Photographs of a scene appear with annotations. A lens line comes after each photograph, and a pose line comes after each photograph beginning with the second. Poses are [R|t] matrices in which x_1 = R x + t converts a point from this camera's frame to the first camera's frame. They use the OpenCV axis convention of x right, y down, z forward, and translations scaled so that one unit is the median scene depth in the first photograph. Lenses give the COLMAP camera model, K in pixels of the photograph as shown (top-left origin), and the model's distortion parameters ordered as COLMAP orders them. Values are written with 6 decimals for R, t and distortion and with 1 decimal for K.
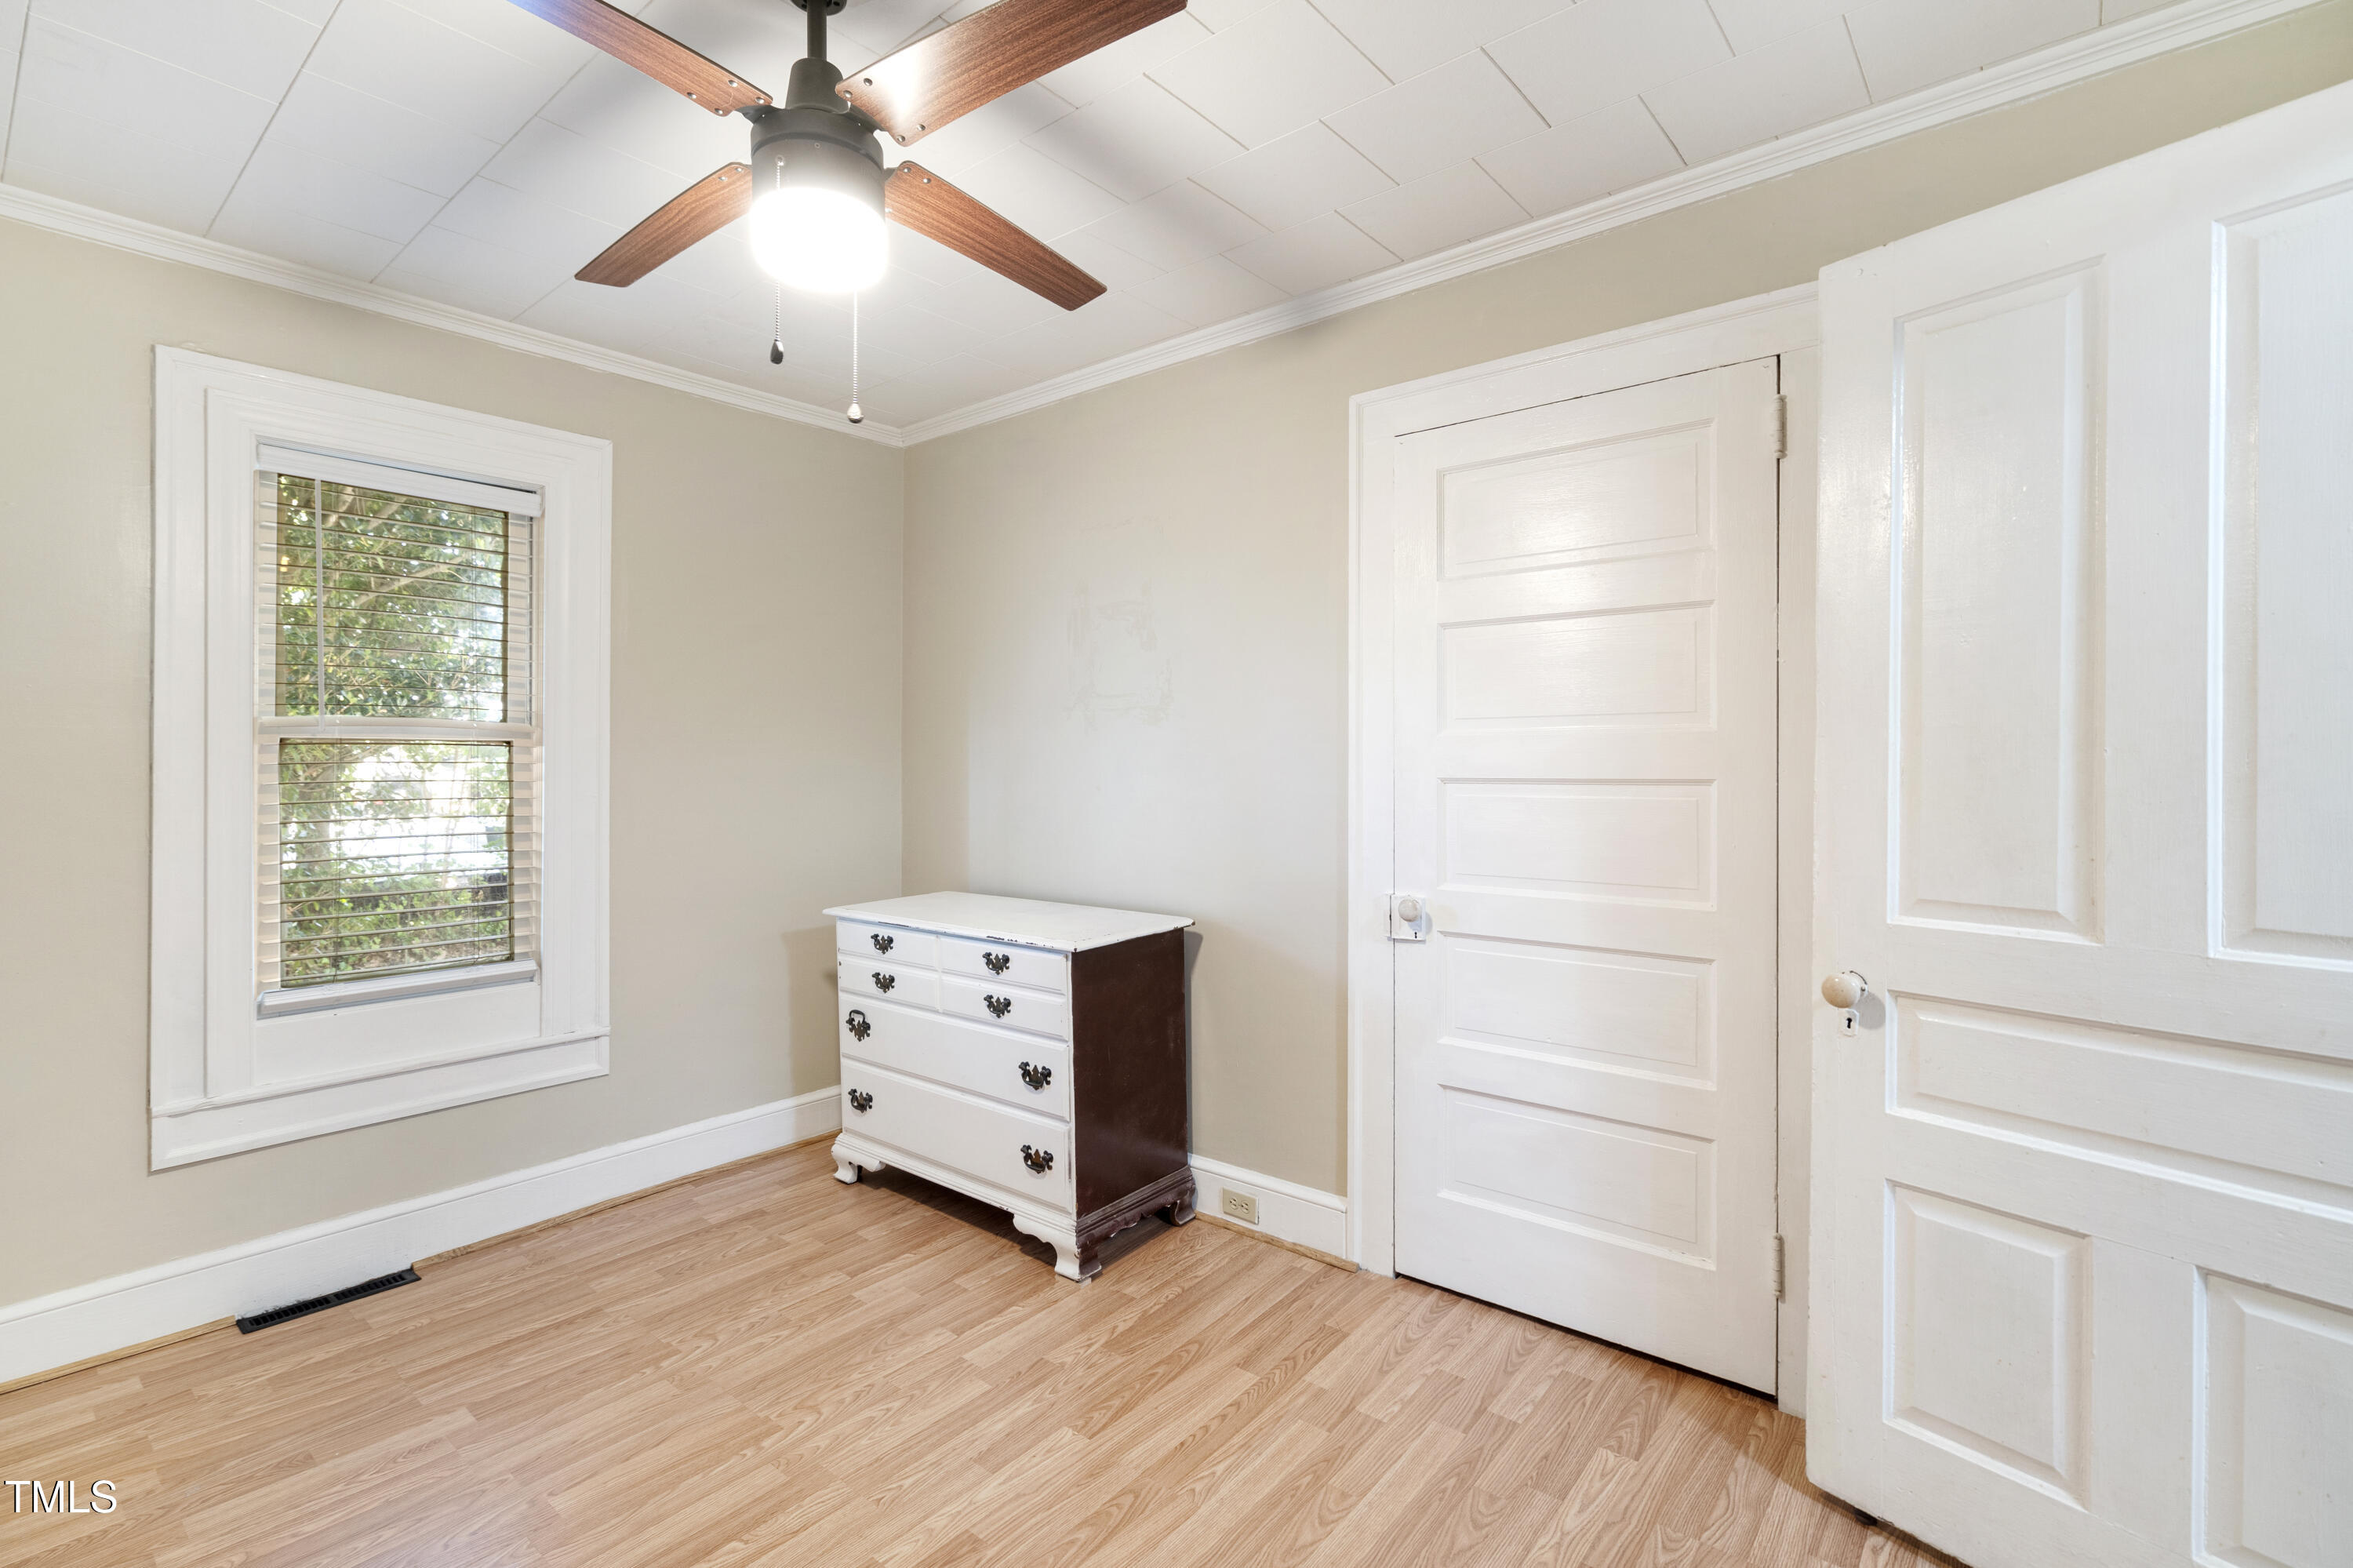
lens RADIAL K [[1086.8, 0, 1168.2], [0, 1086.8, 766.1], [0, 0, 1]] dist [-0.014958, 0.005042]
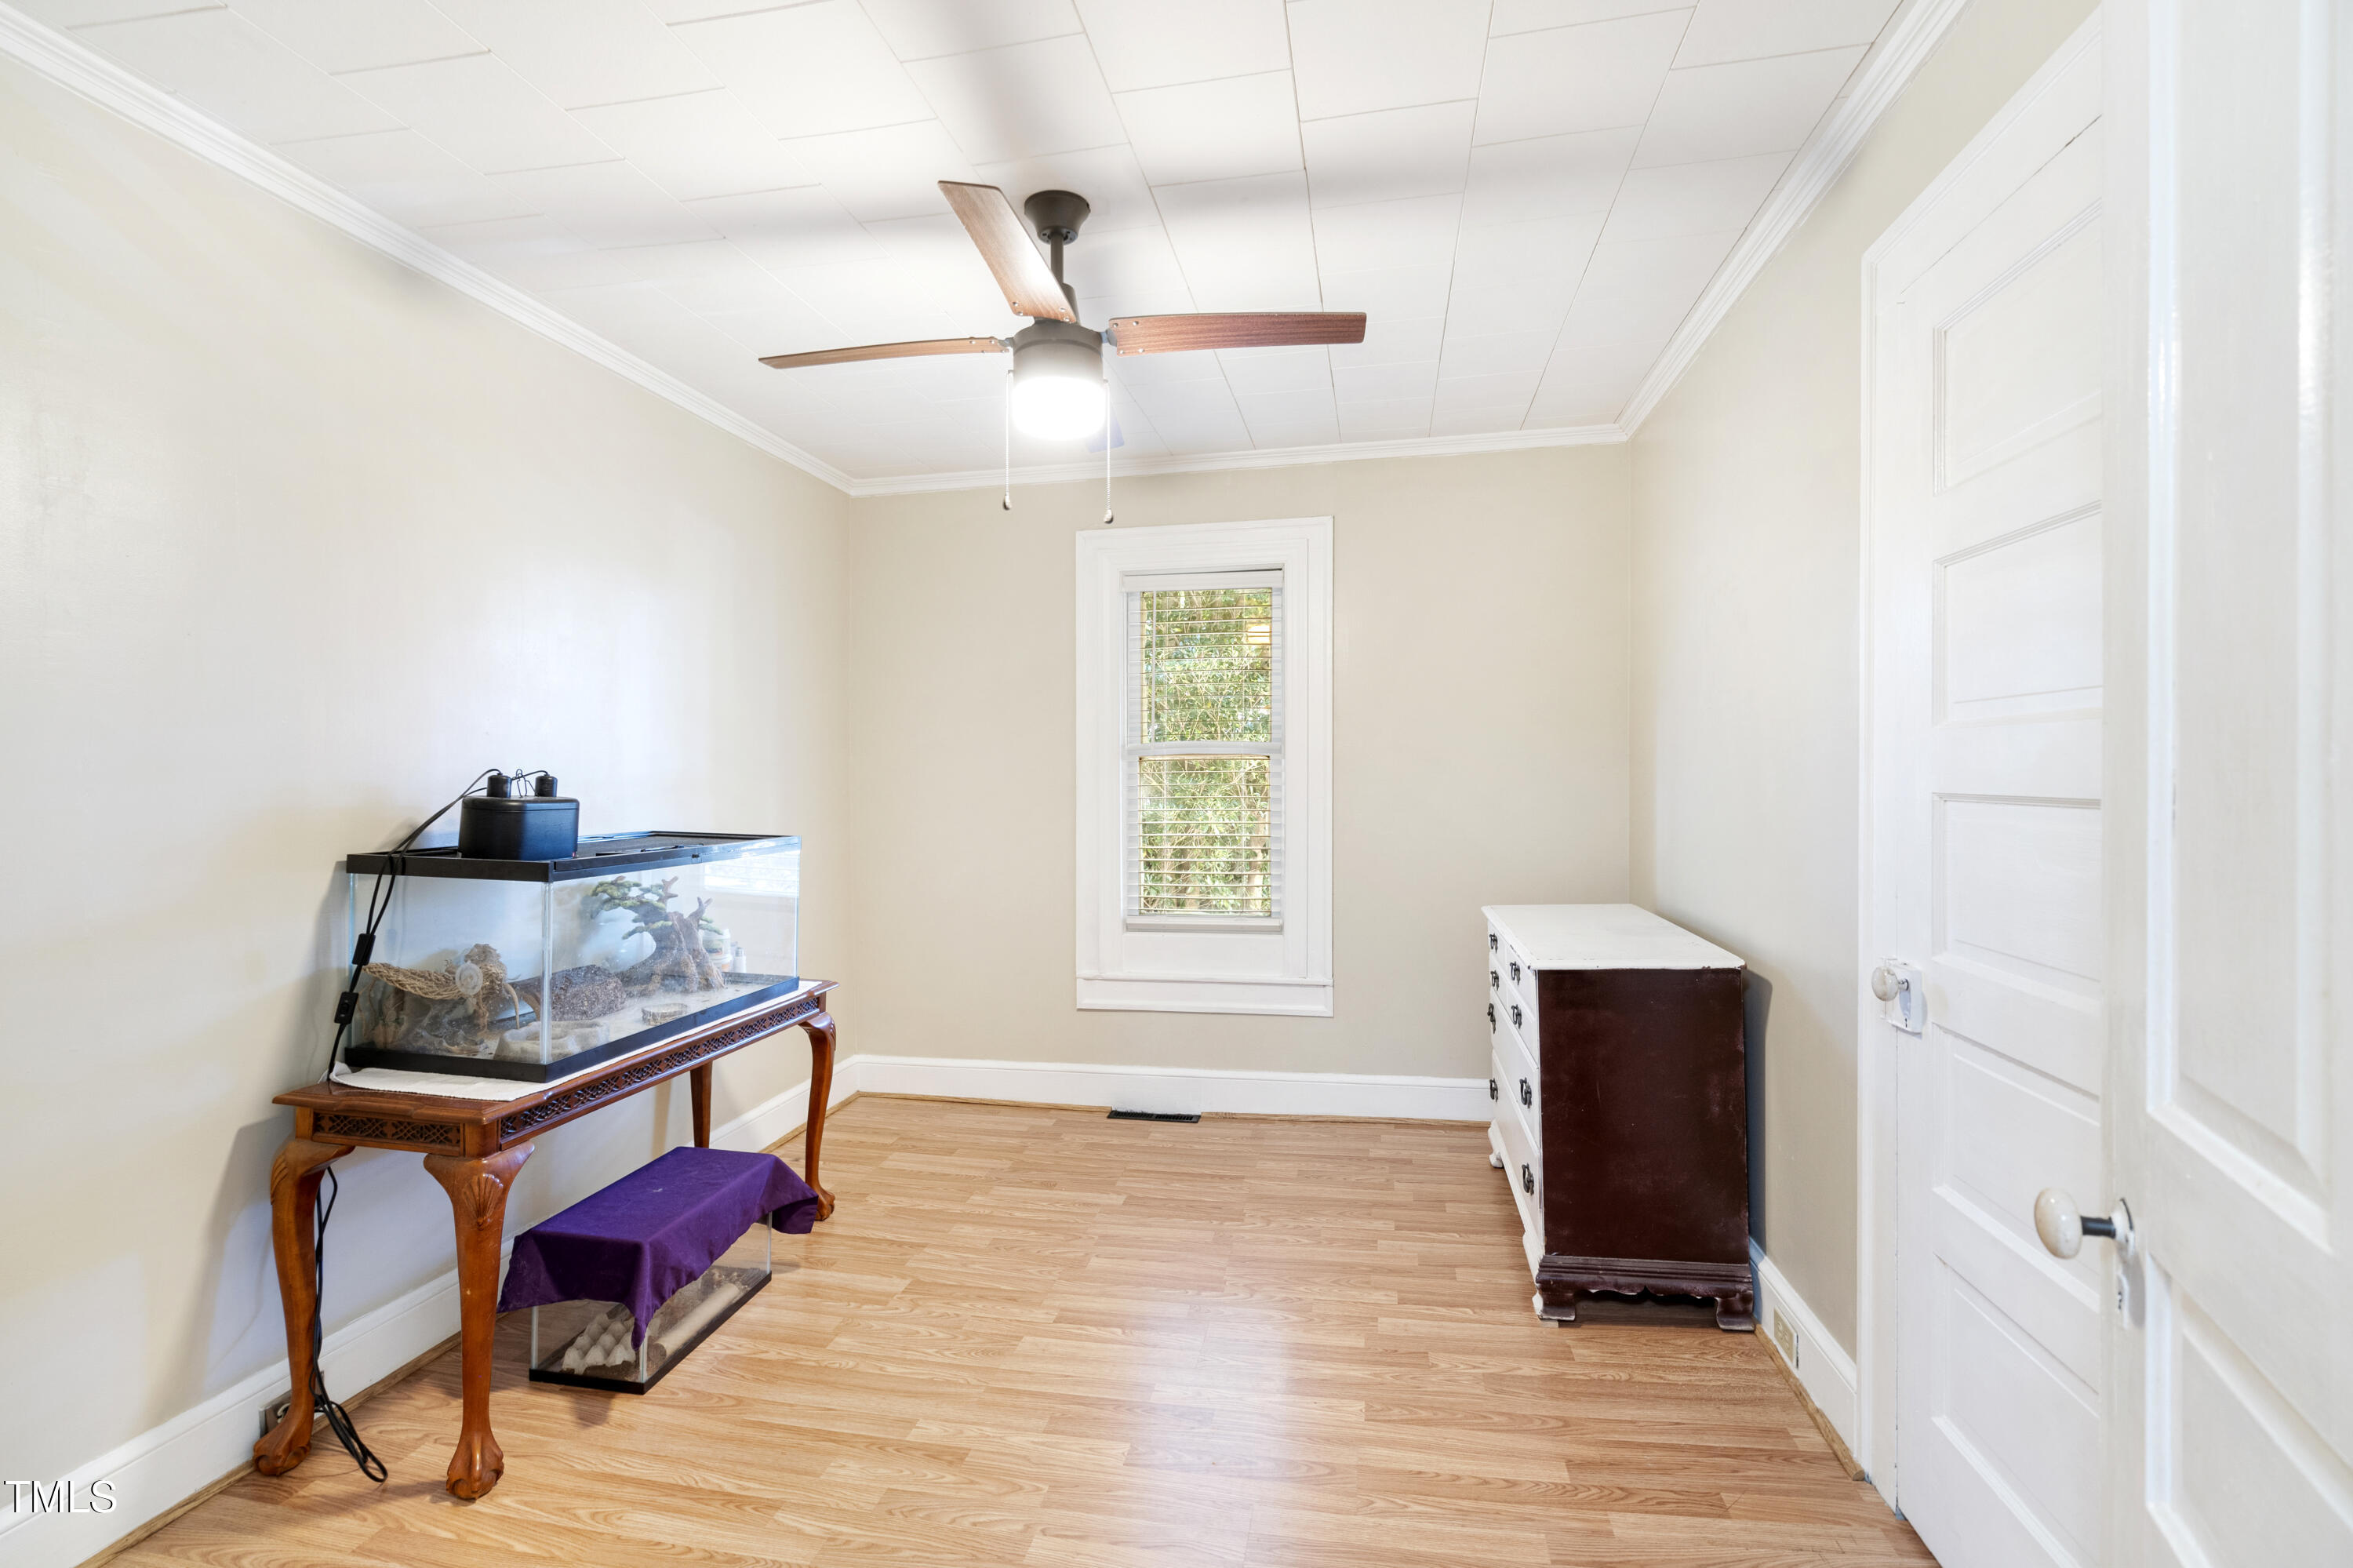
lens RADIAL K [[1086.8, 0, 1168.2], [0, 1086.8, 766.1], [0, 0, 1]] dist [-0.014958, 0.005042]
pose [[0.474137, -0.006312, -0.880428, 0.604698], [0.006010, 0.999974, -0.003932, -0.005603], [0.880430, -0.003427, 0.474163, 0.269429]]
